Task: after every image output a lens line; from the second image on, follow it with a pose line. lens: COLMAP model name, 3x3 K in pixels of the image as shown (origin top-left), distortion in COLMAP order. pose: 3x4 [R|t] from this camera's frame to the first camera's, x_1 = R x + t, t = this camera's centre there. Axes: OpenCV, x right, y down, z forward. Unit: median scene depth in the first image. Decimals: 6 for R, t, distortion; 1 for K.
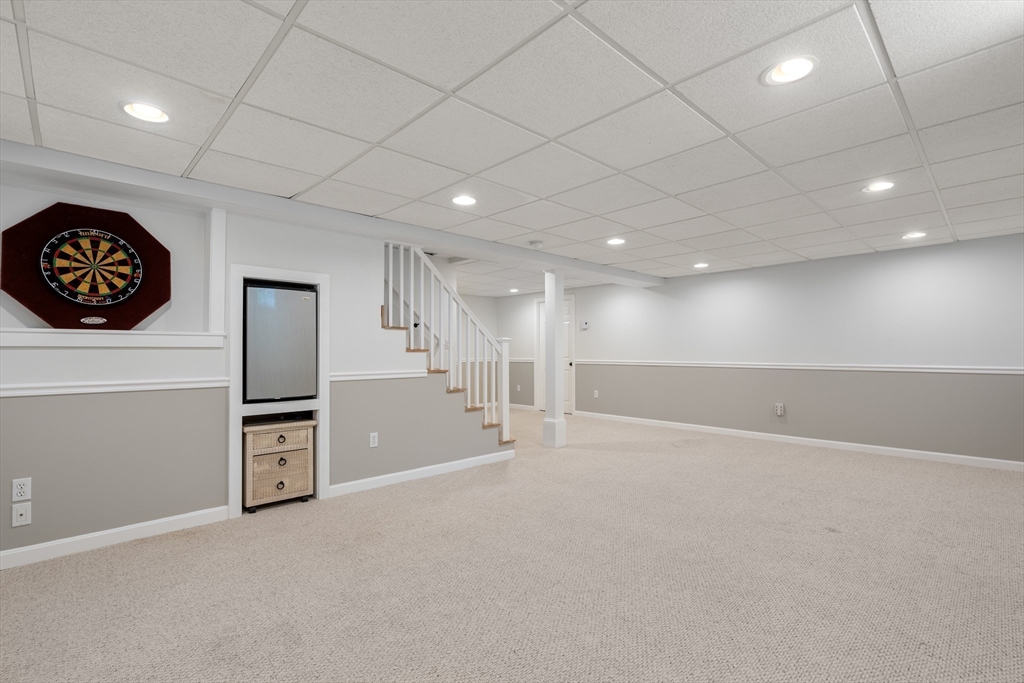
lens RADIAL K [[471.8, 0, 503.5], [0, 471.8, 344.1], [0, 0, 1]] dist [-0.008572, 0.002329]
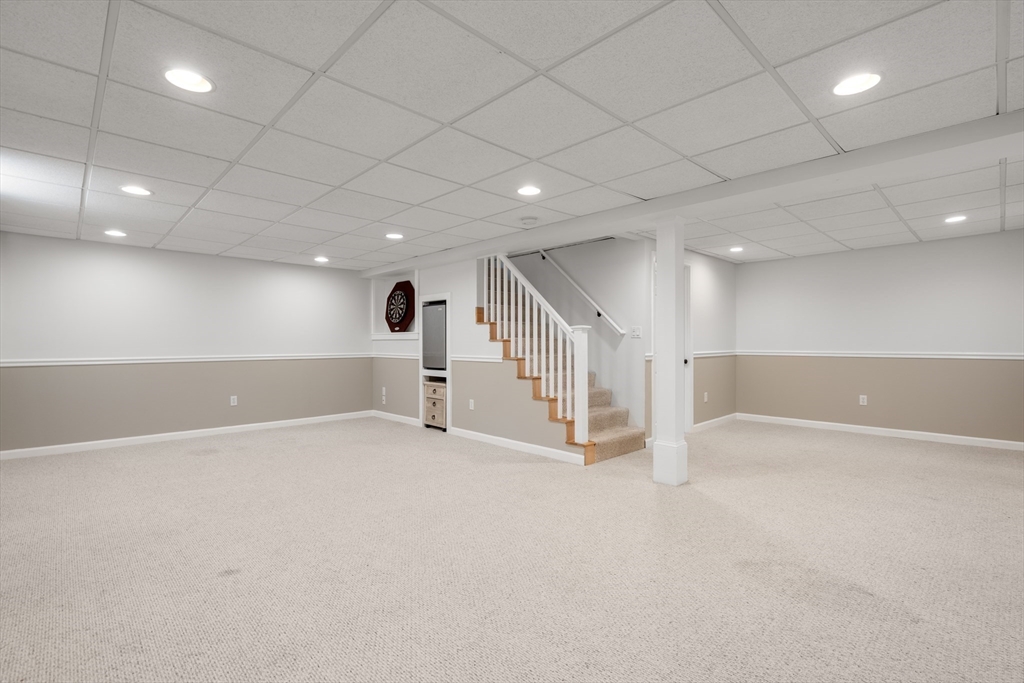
lens RADIAL K [[471.8, 0, 508.1], [0, 471.8, 339.1], [0, 0, 1]] dist [-0.008572, 0.002329]
pose [[0.001360, -0.002968, -0.999995, 1.311012], [0.019405, 0.999807, -0.002941, 0.018857], [0.999811, -0.019401, 0.001417, 1.300290]]
